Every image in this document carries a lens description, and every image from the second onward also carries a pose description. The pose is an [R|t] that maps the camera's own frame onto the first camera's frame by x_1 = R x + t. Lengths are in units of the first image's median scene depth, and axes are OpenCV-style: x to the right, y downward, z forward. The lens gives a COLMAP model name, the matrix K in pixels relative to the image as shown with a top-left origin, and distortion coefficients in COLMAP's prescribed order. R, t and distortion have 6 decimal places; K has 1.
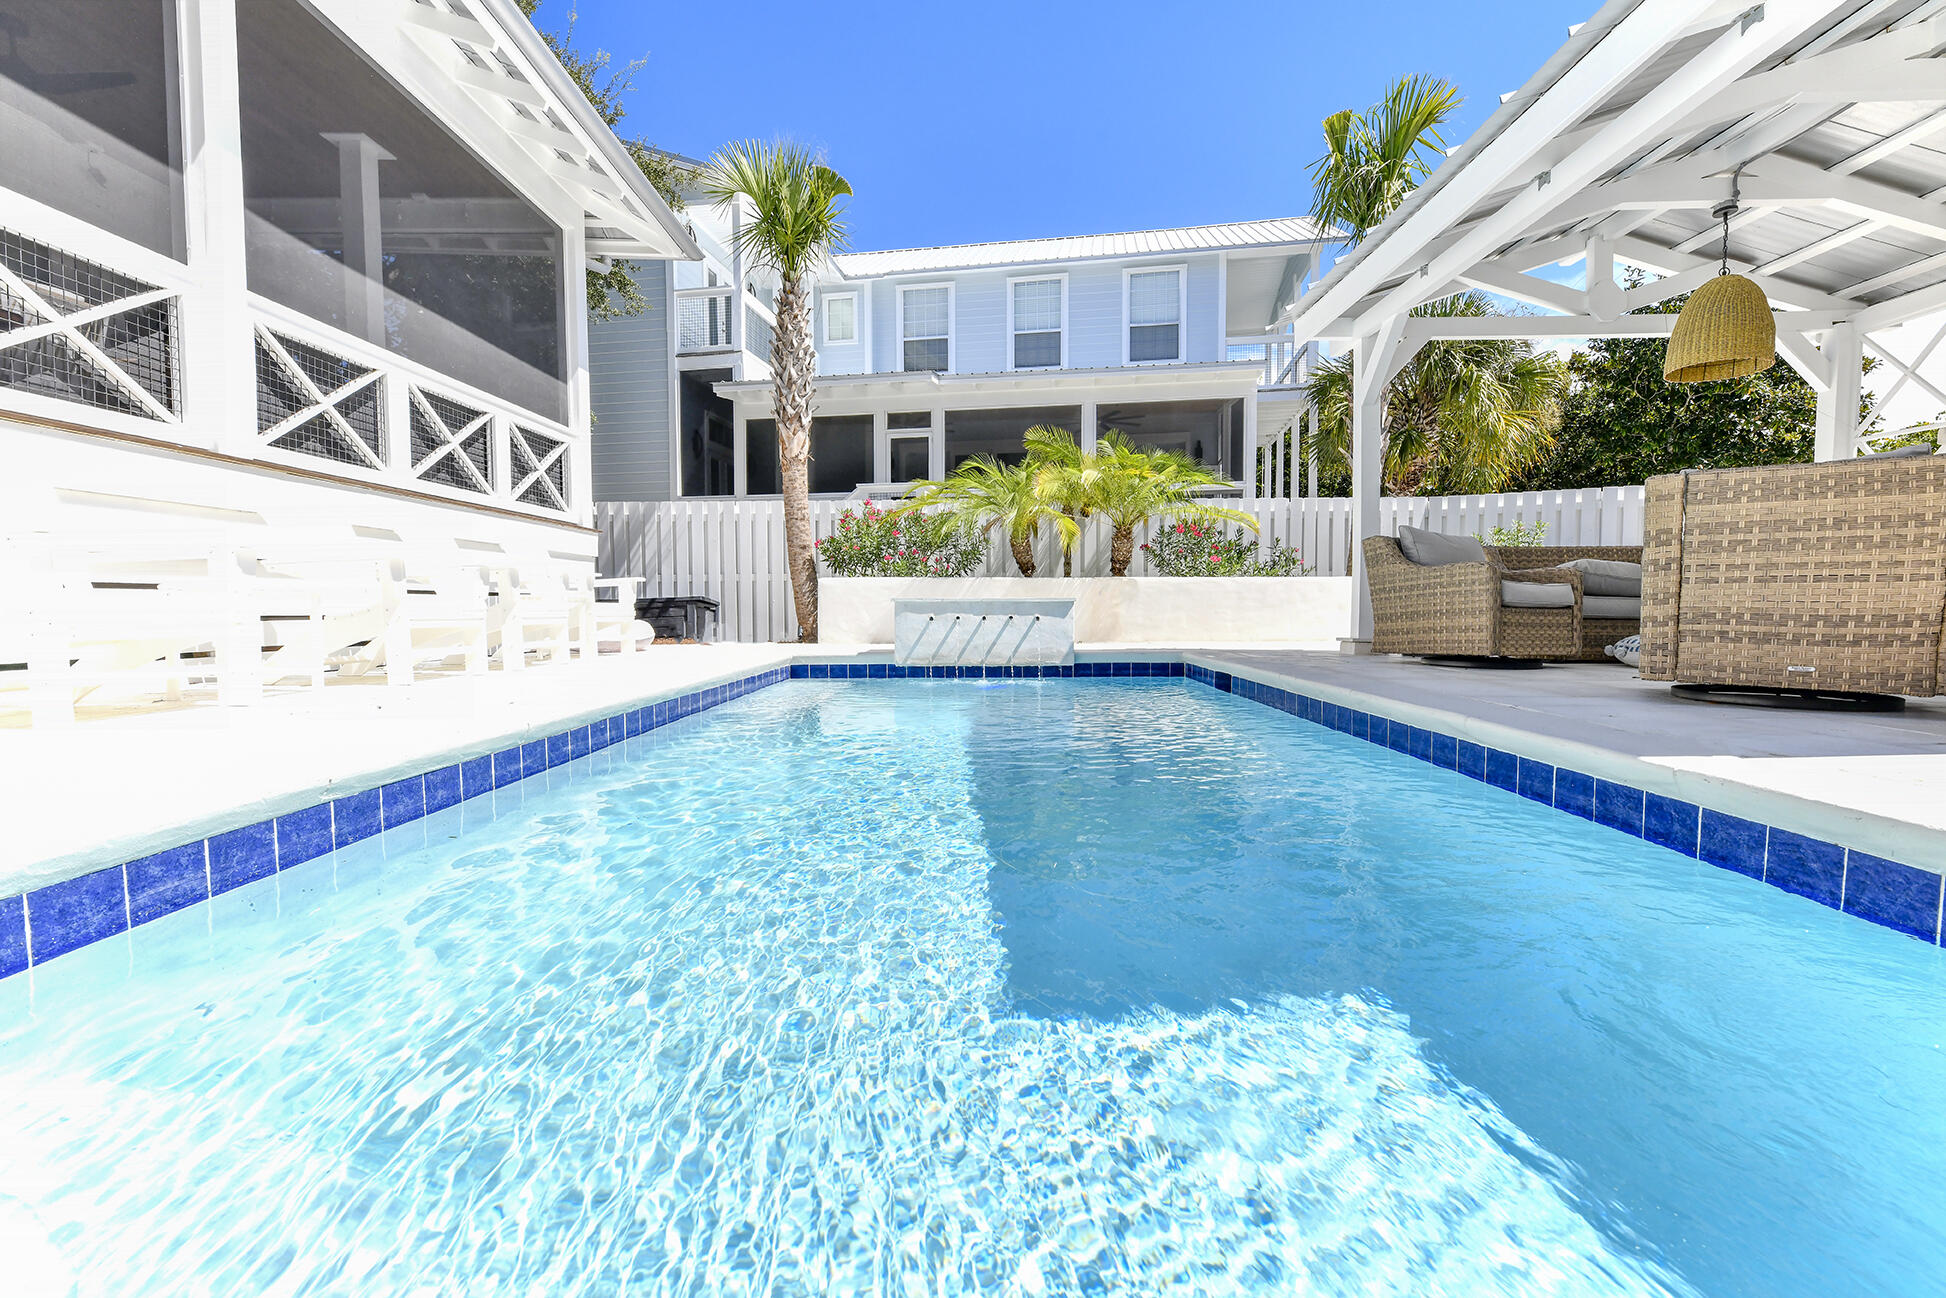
lens RADIAL K [[777.8, 0, 976.2], [0, 777.8, 646.2], [0, 0, 1]] dist [0.003297, 0.000006]
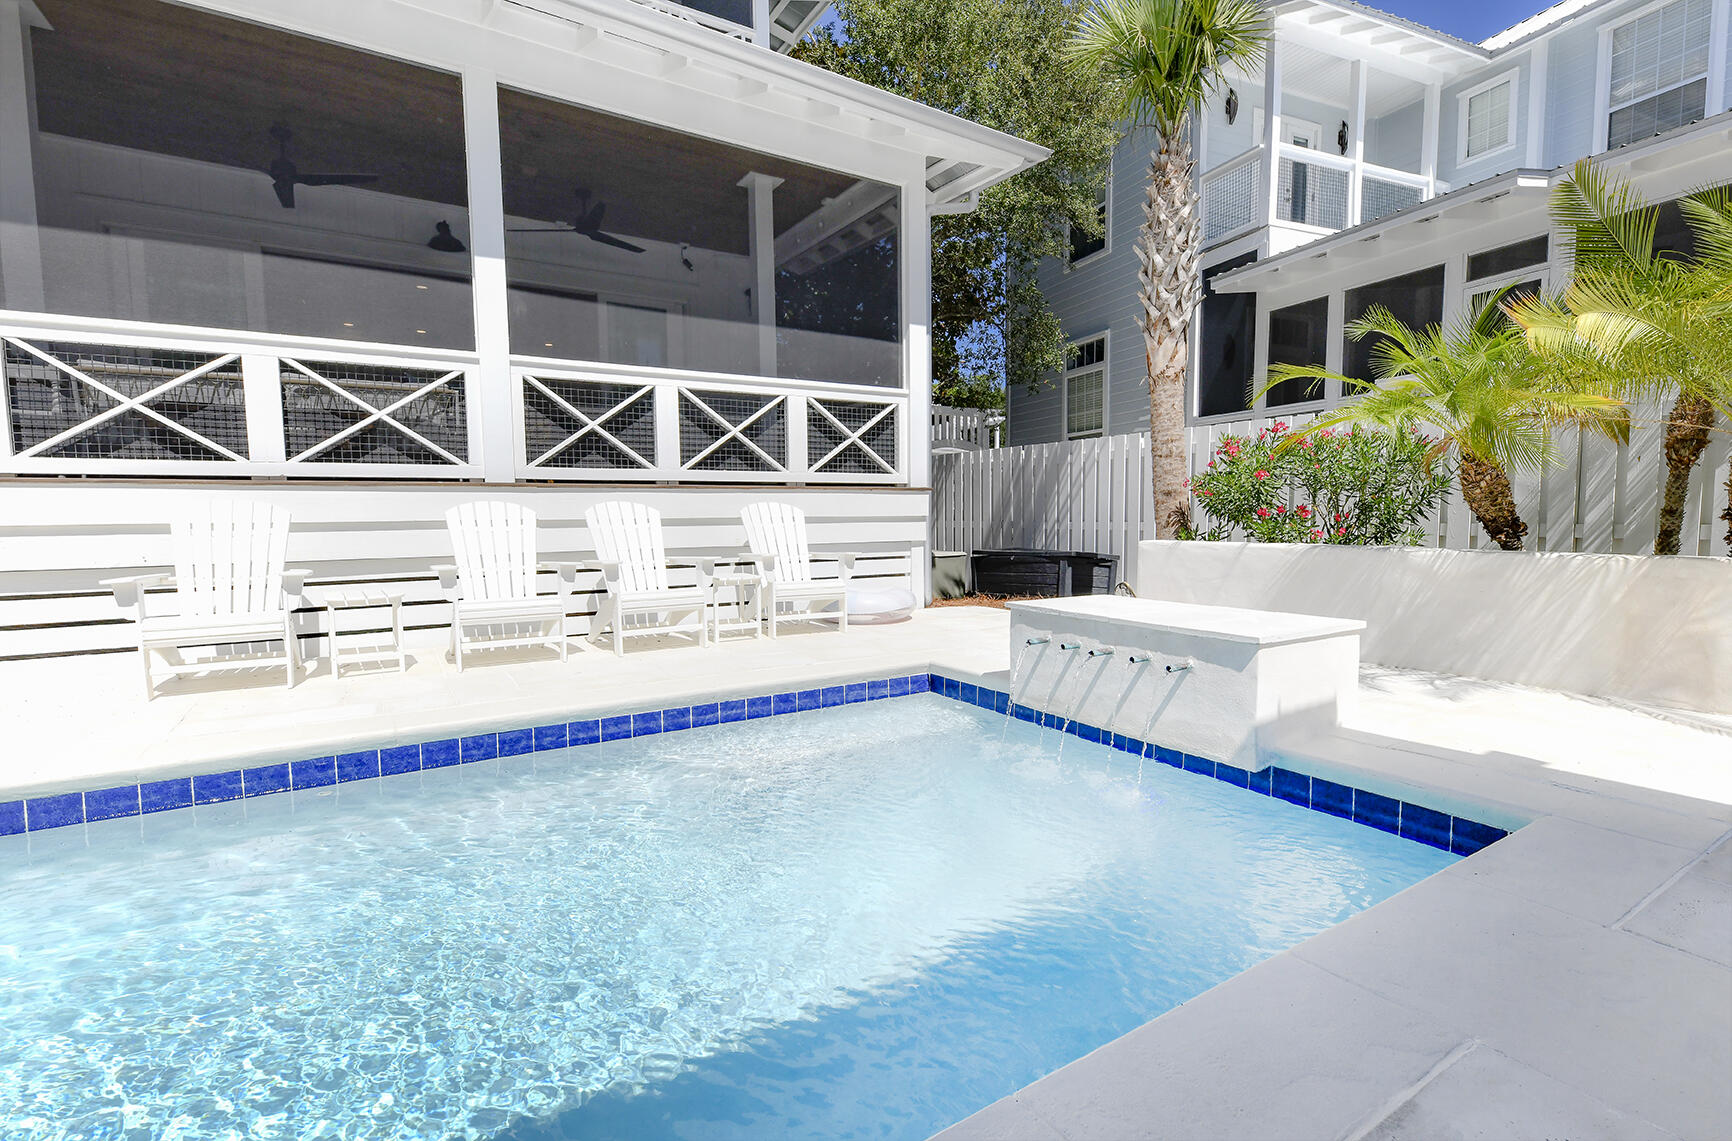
lens RADIAL K [[796.2, 0, 869.4], [0, 796.2, 576.5], [0, 0, 1]] dist [0.000940, -0.000422]
pose [[0.549421, 0.059621, -0.833416, 0.395198], [-0.037611, 0.998205, 0.046615, -0.110349], [0.834699, 0.005735, 0.550677, 0.518186]]
